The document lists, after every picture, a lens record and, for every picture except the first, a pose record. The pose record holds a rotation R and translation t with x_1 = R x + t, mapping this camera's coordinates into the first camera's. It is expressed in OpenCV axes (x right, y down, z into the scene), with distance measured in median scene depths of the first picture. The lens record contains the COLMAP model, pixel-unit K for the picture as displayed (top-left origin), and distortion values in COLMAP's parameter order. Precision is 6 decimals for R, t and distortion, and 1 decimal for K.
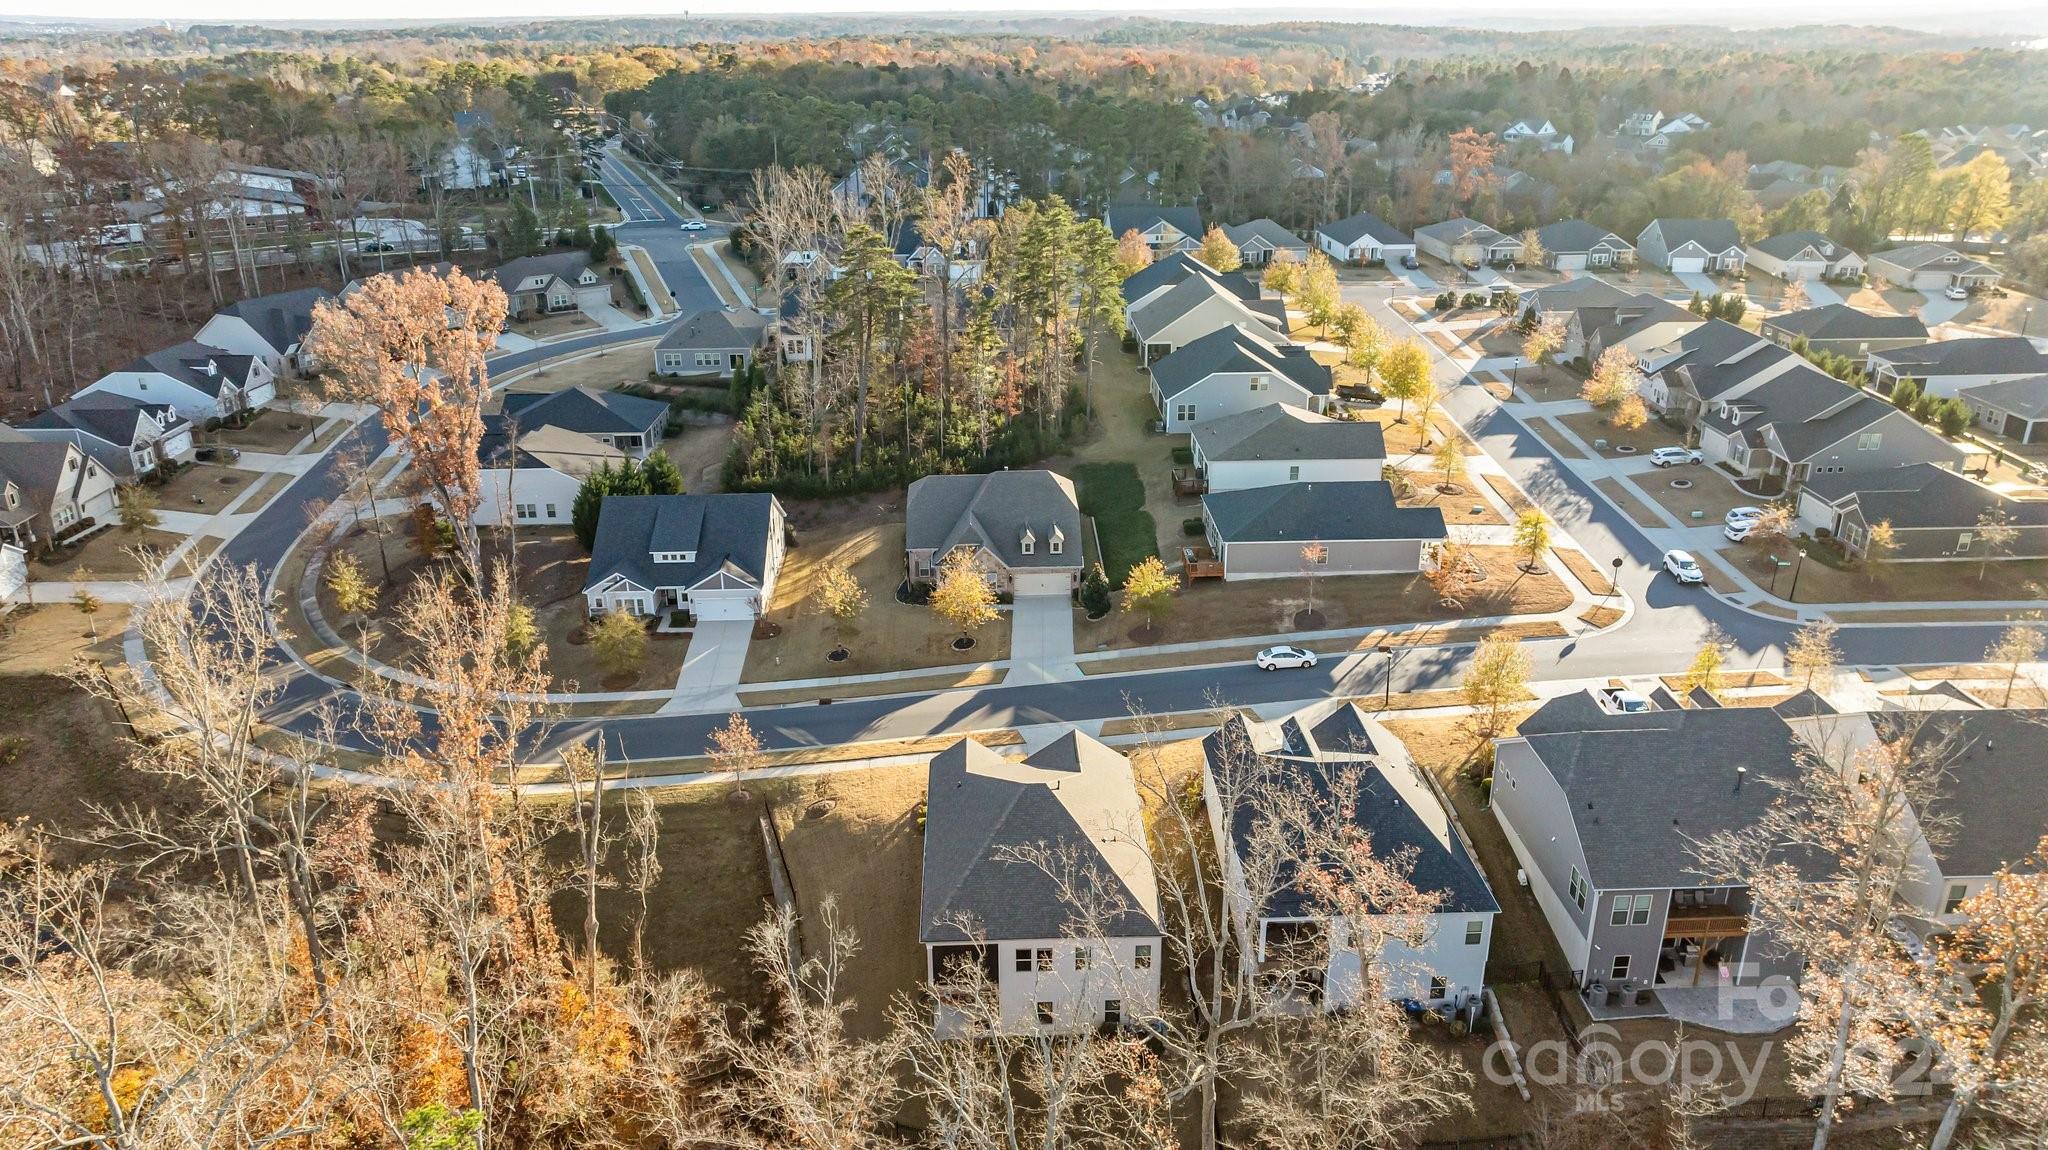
lens RADIAL K [[1452.2, 0, 1024.0], [0, 1452.2, 575.0], [0, 0, 1]] dist [-0.014147, -0.003273]
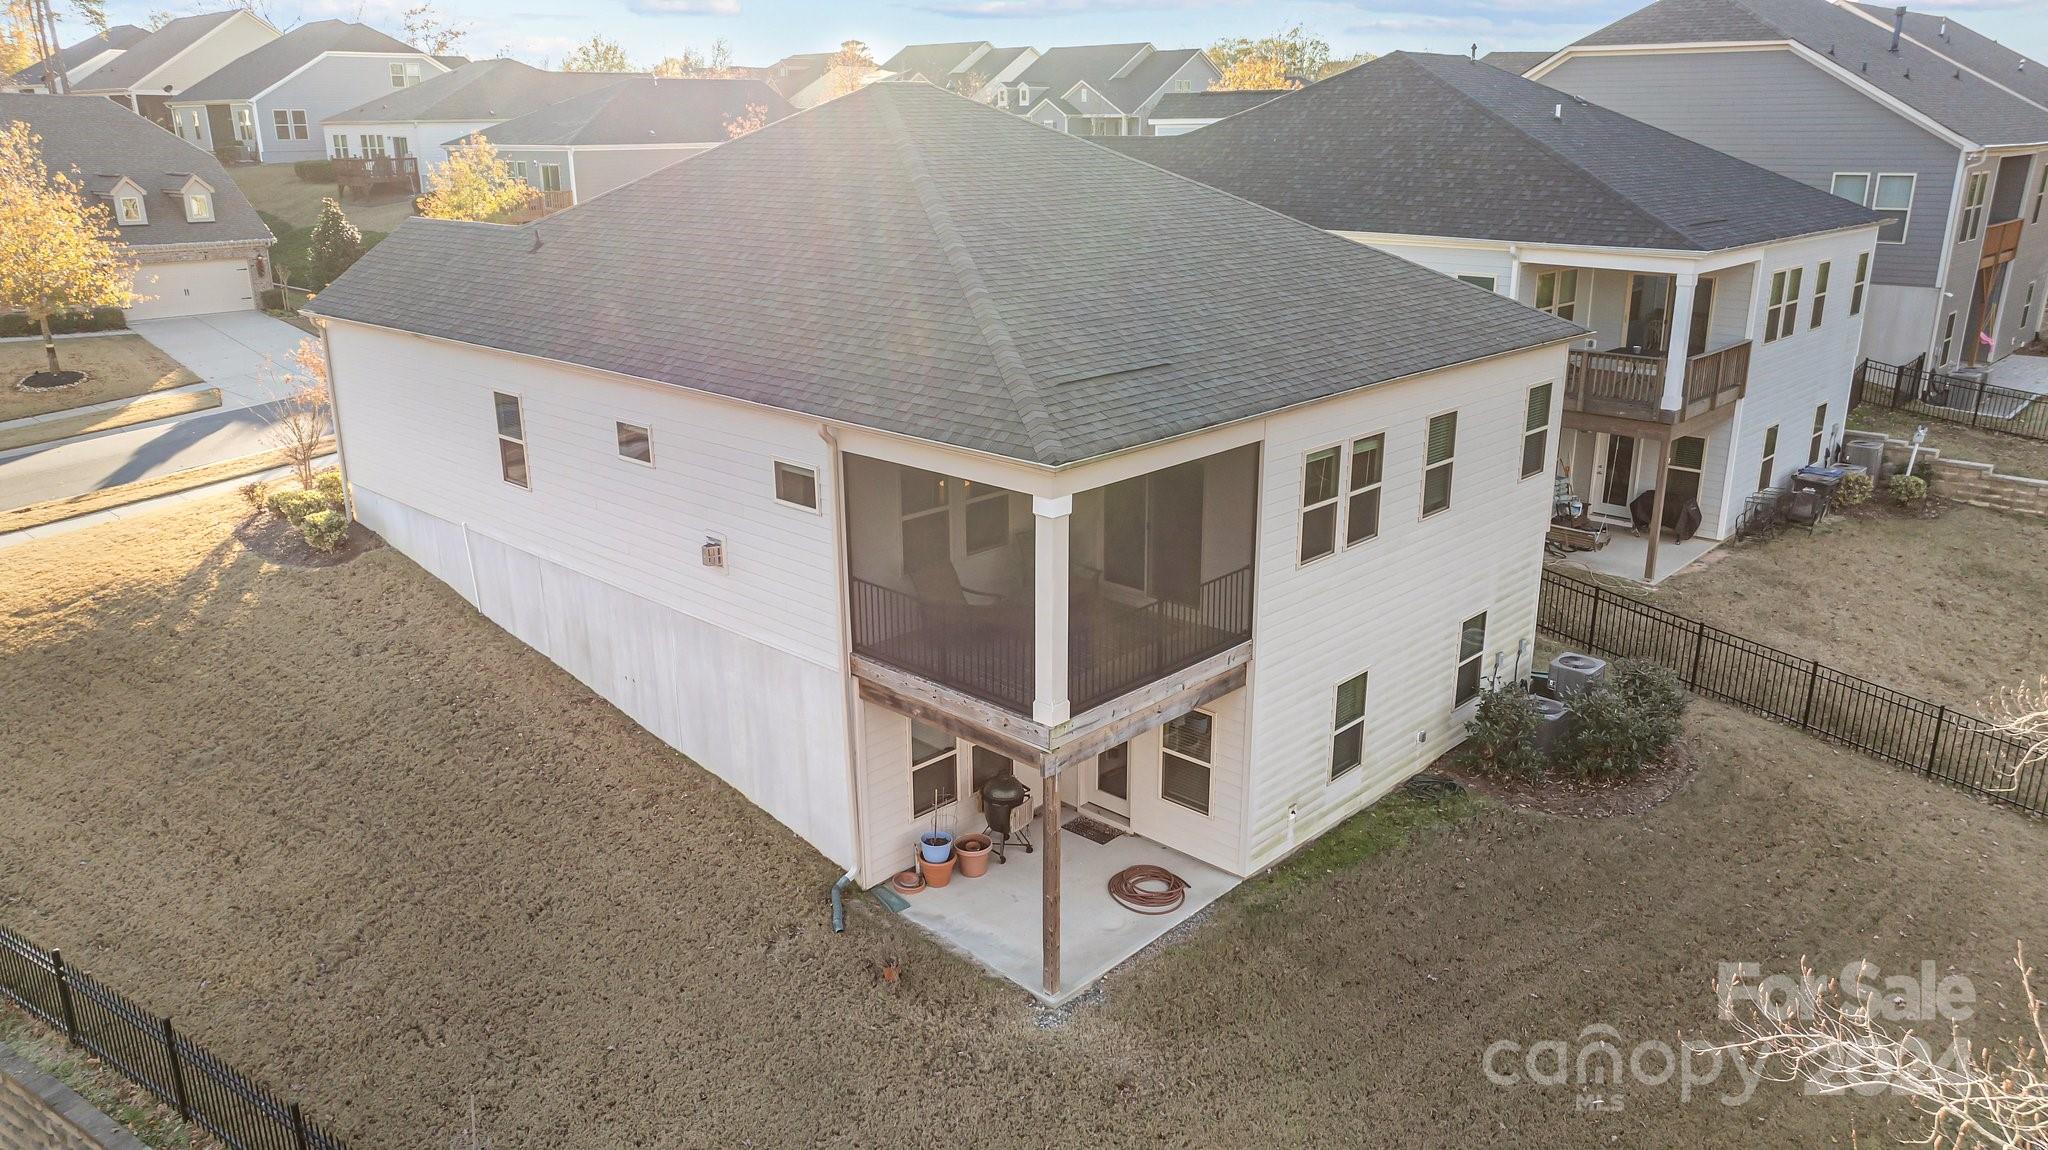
lens RADIAL K [[1435.6, 0, 1024.0], [0, 1435.6, 575.0], [0, 0, 1]] dist [-0.007758, -0.001138]
pose [[0.714567, -0.210249, 0.667225, -0.122712], [0.263671, 0.964373, 0.021505, 0.158116], [-0.647975, 0.160561, 0.744546, 0.521551]]
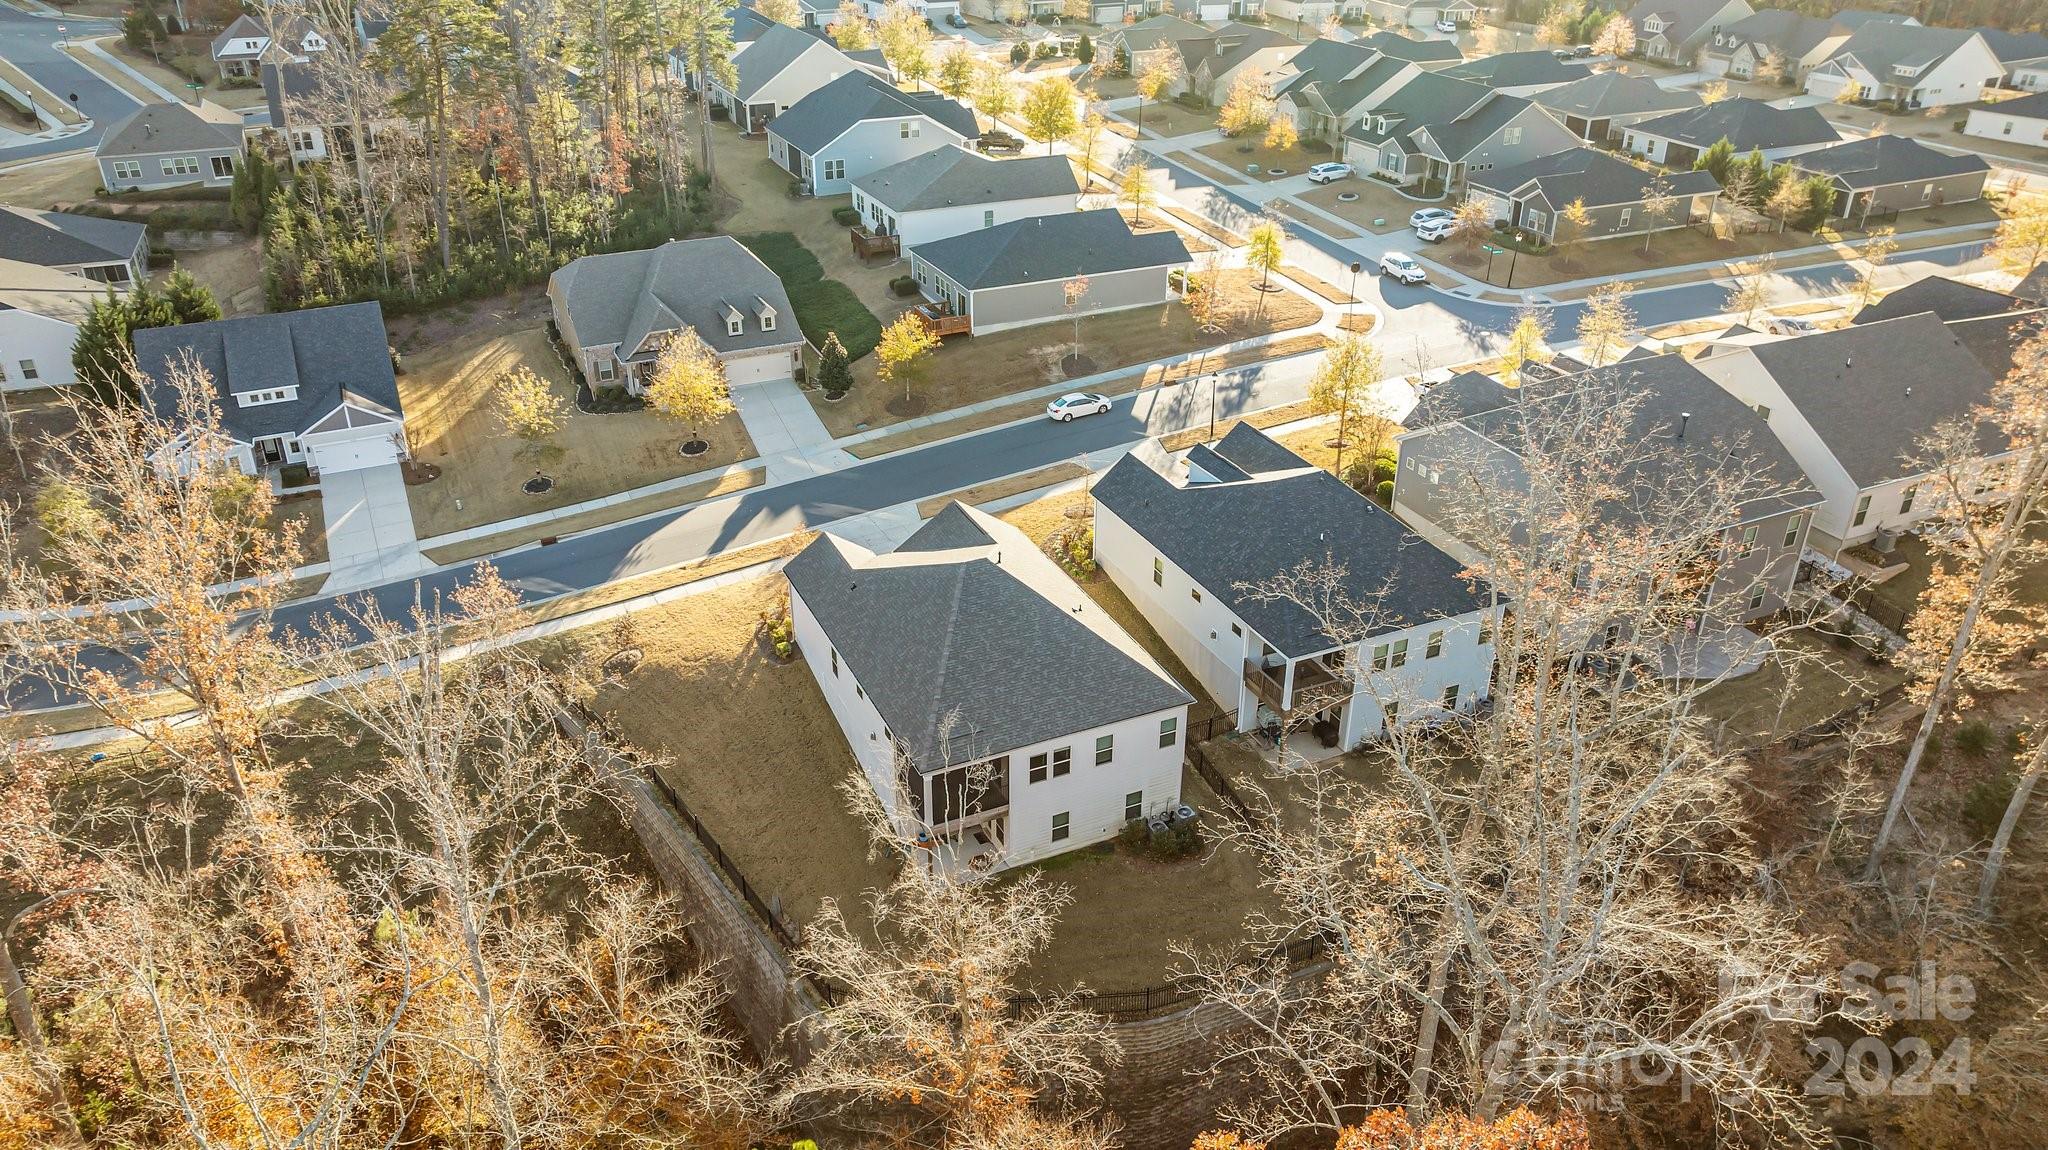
lens RADIAL K [[1452.2, 0, 1024.0], [0, 1452.2, 575.0], [0, 0, 1]] dist [-0.014147, -0.003273]
pose [[0.920601, -0.174508, 0.349343, -0.164344], [0.134840, 0.981625, 0.135020, 0.031405], [-0.366485, -0.077194, 0.927216, 0.163408]]
